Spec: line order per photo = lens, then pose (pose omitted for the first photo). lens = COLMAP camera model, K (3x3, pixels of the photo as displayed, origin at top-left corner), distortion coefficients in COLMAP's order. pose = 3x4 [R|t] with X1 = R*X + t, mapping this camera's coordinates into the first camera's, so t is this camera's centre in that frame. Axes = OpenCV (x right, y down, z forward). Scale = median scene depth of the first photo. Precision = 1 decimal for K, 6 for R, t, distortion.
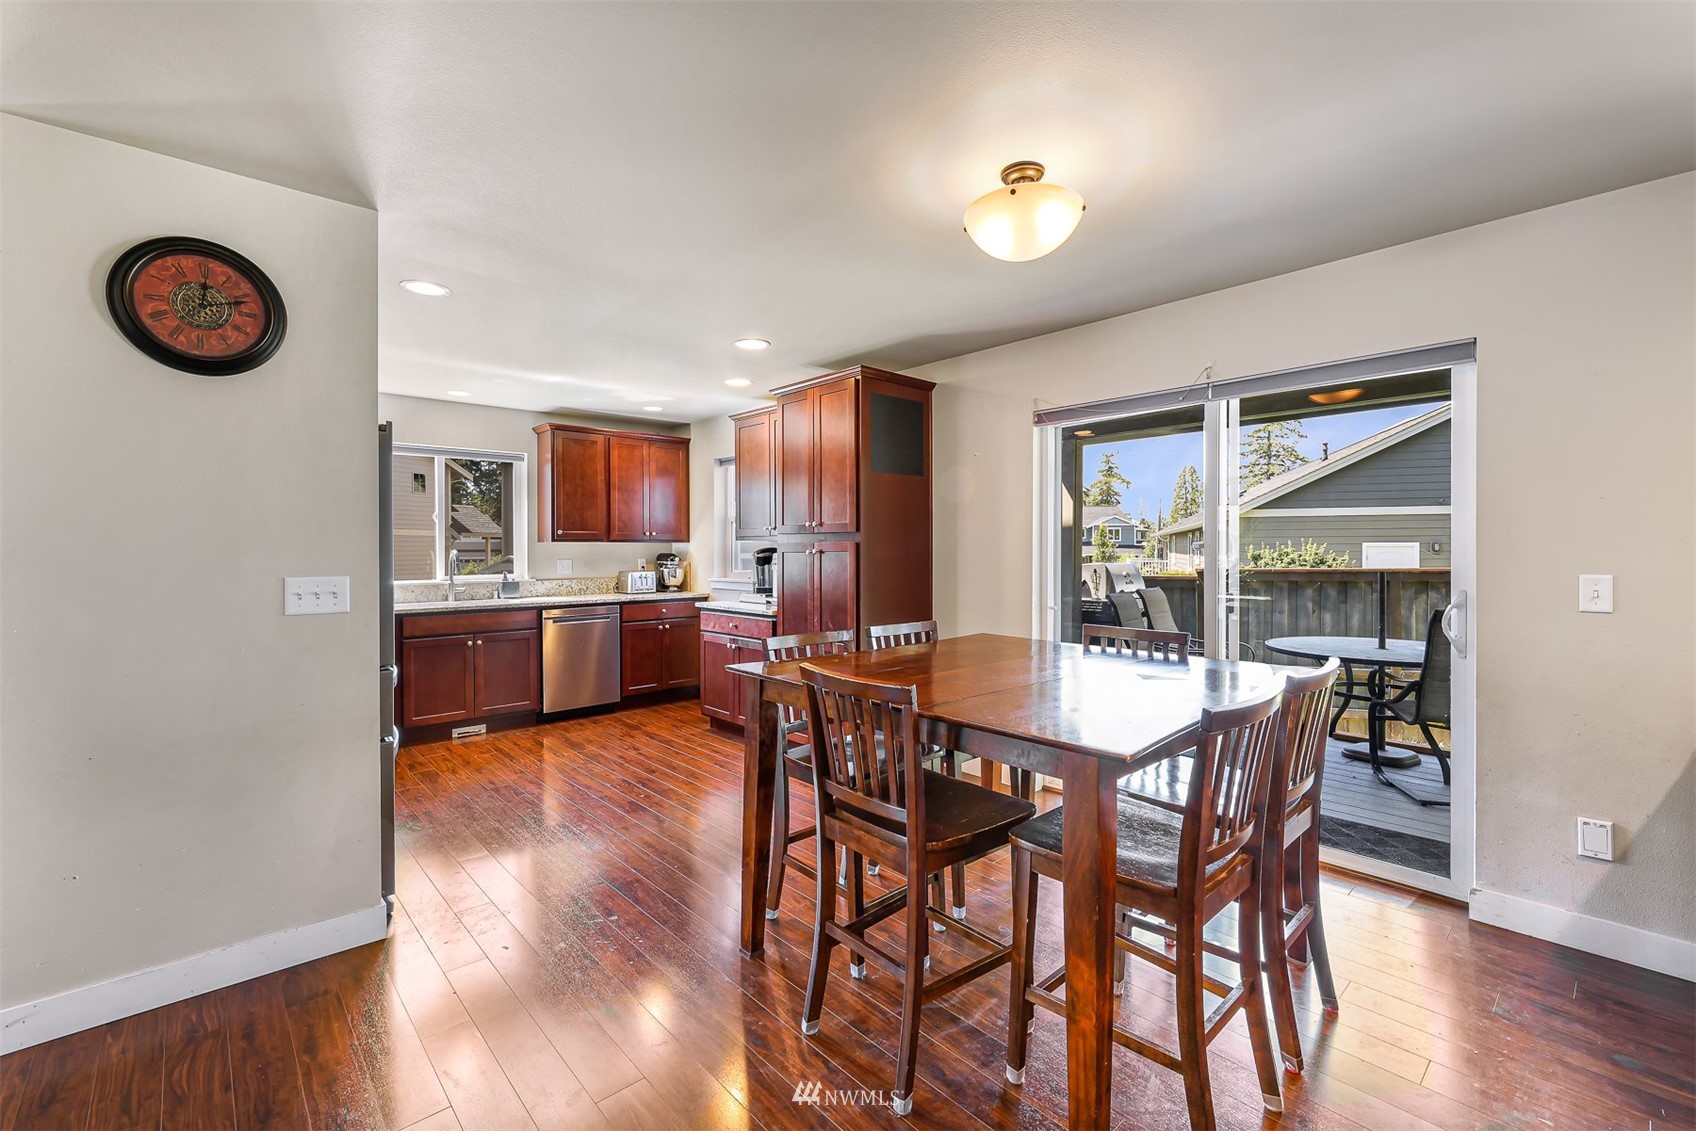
lens RADIAL K [[739.0, 0, 848.6], [0, 739.0, 556.4], [0, 0, 1]] dist [0.008848, -0.000371]
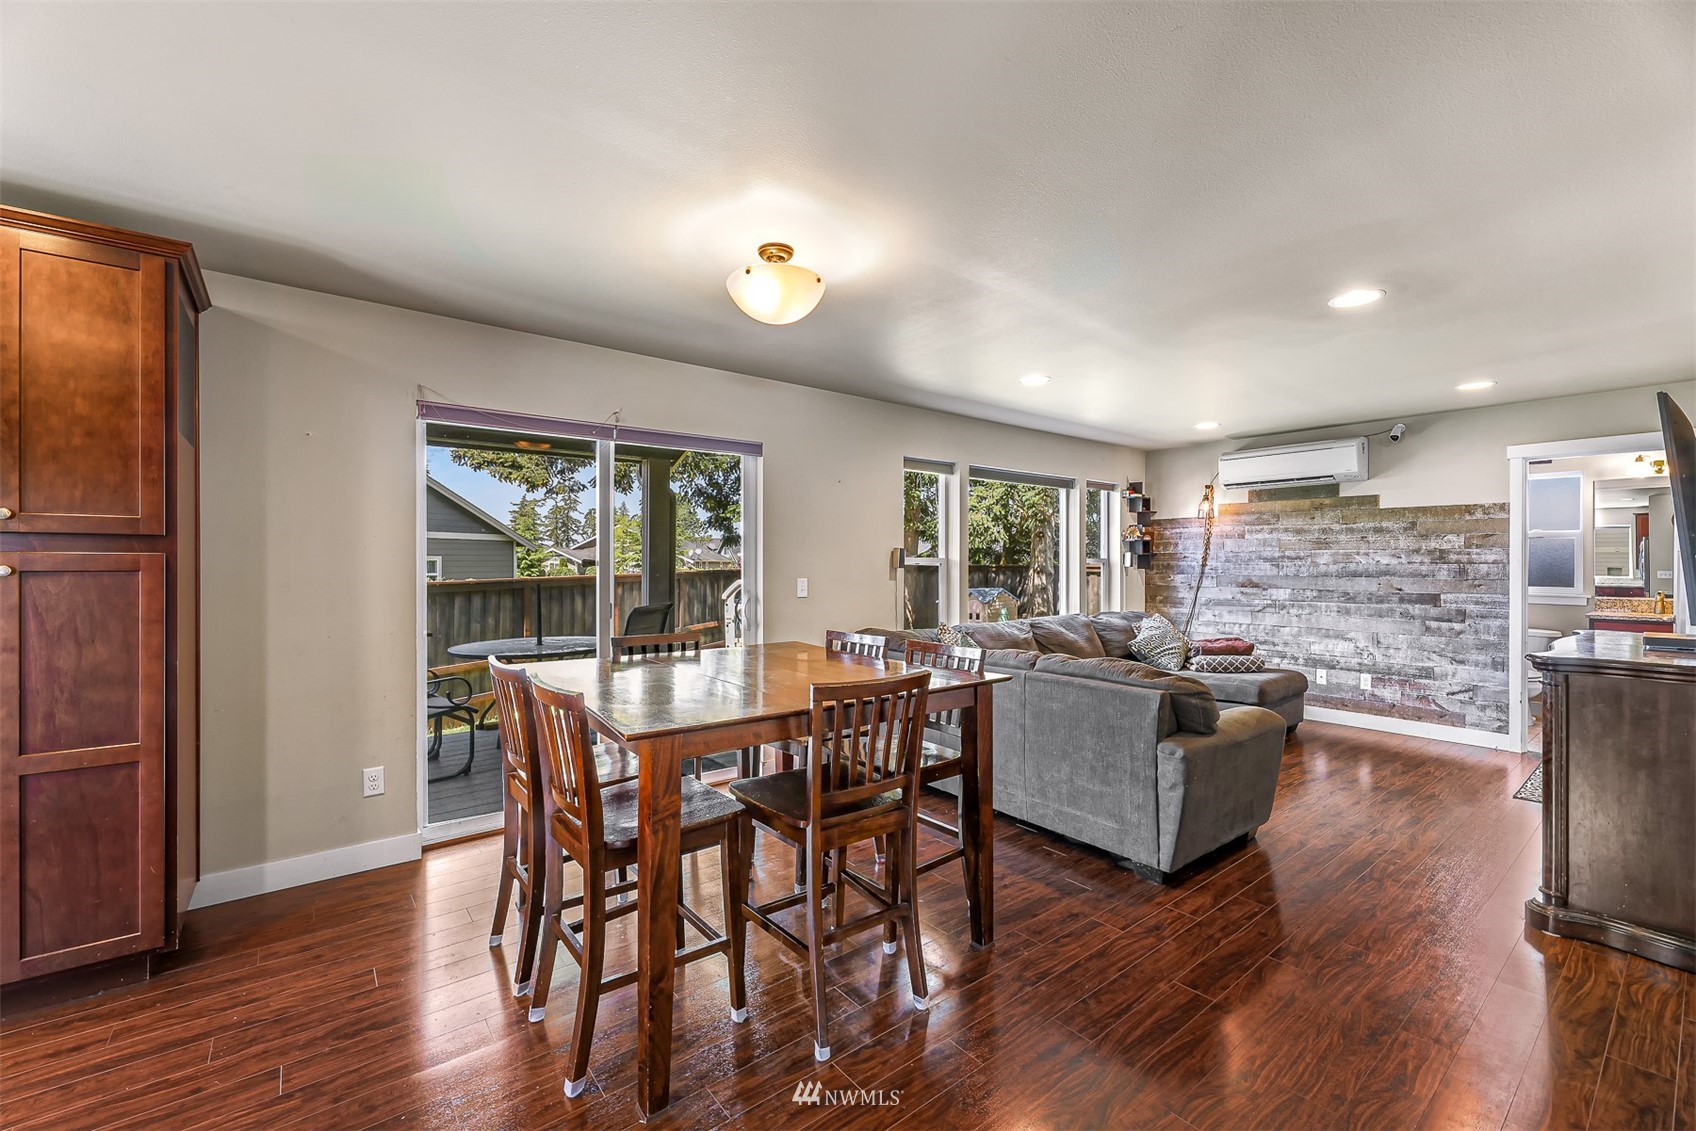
lens RADIAL K [[694.2, 0, 837.1], [0, 694.2, 566.8], [0, 0, 1]] dist [-0.000012, -0.002058]
pose [[0.082629, -0.001625, 0.996579, -0.325894], [0.007420, 0.999972, 0.001015, -0.004463], [-0.996553, 0.007311, 0.082639, 0.313241]]
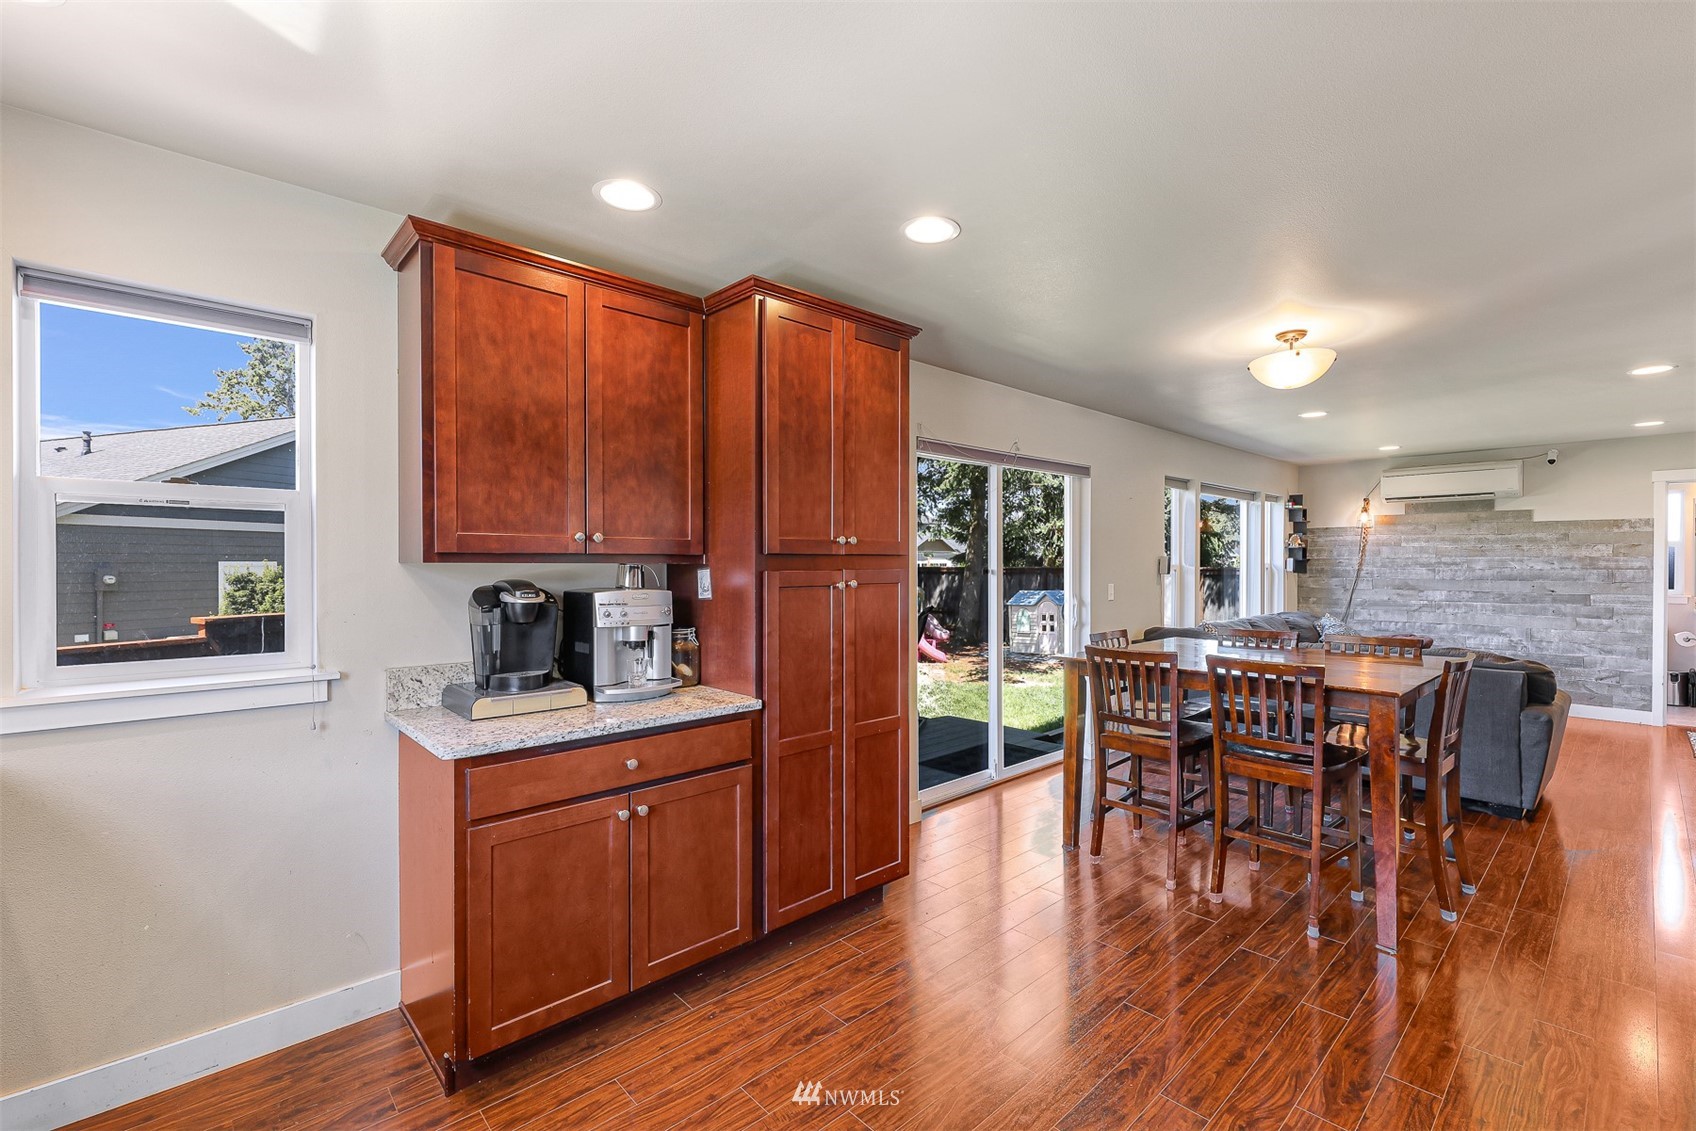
lens RADIAL K [[753.3, 0, 840.2], [0, 753.3, 571.8], [0, 0, 1]] dist [0.001790, 0.001787]
pose [[-0.011275, -0.008530, 0.999900, -0.502032], [0.008643, 0.999925, 0.008628, -0.017114], [-0.999899, 0.008740, -0.011201, 0.748290]]
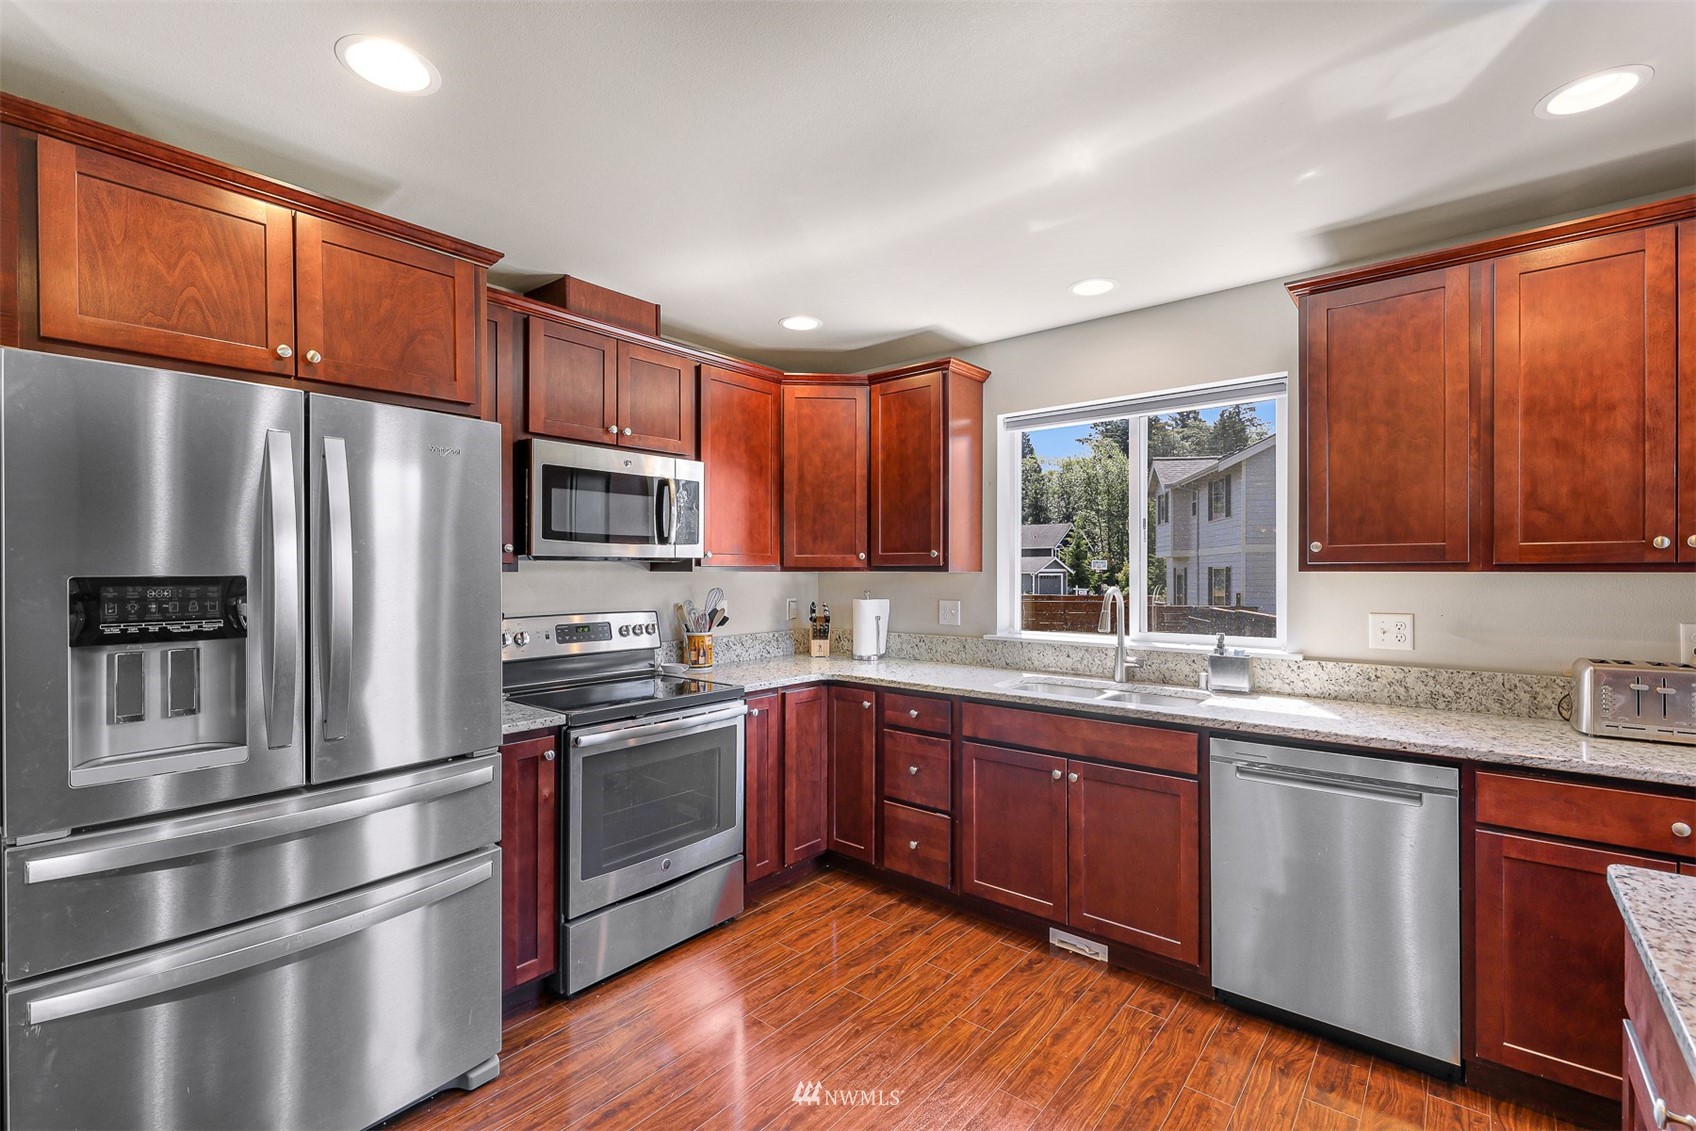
lens RADIAL K [[753.3, 0, 837.4], [0, 753.3, 568.9], [0, 0, 1]] dist [0.001790, 0.001787]
pose [[0.131014, 0.002454, -0.991377, -0.020180], [-0.009652, 0.999953, 0.001200, -0.018307], [0.991334, 0.009412, 0.131031, 0.675131]]
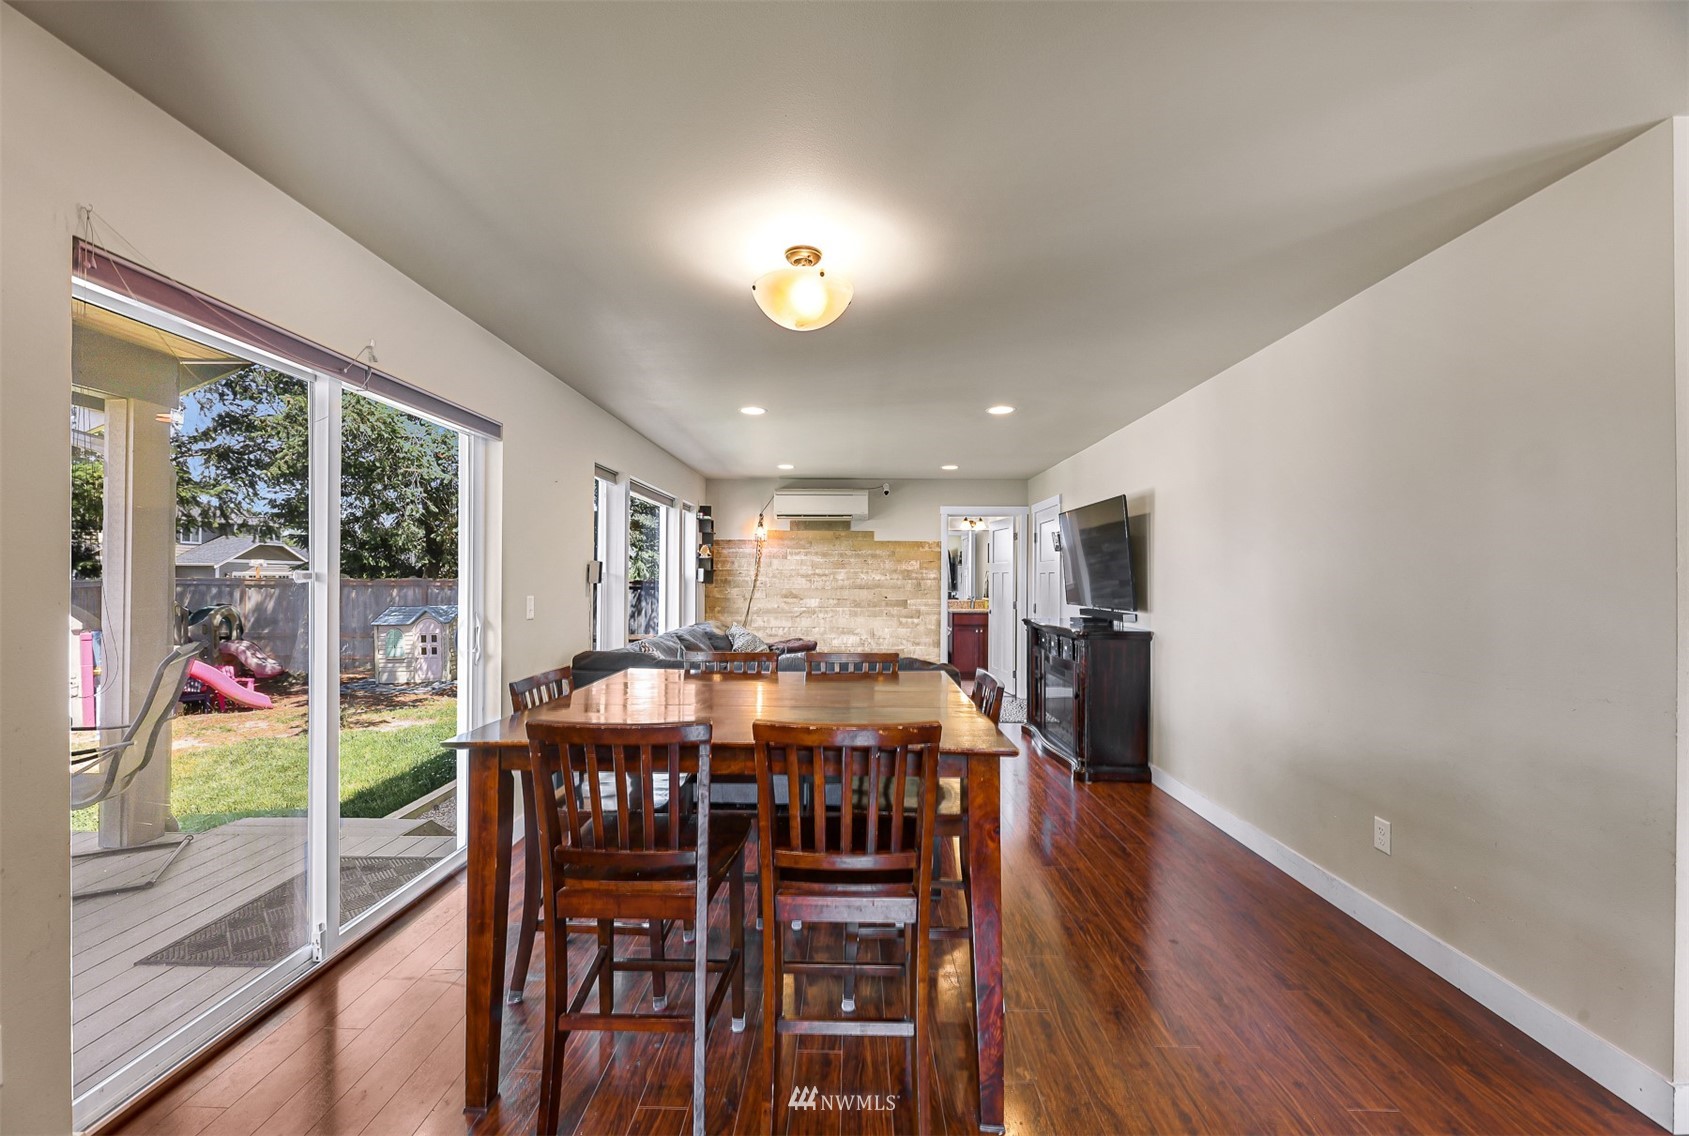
lens RADIAL K [[693.3, 0, 835.2], [0, 693.3, 578.8], [0, 0, 1]] dist [0.015797, -0.001111]
pose [[-0.723646, -0.001308, 0.690170, -0.202897], [0.002447, 0.999987, 0.004461, -0.009343], [-0.690167, 0.004917, -0.723633, 0.664726]]
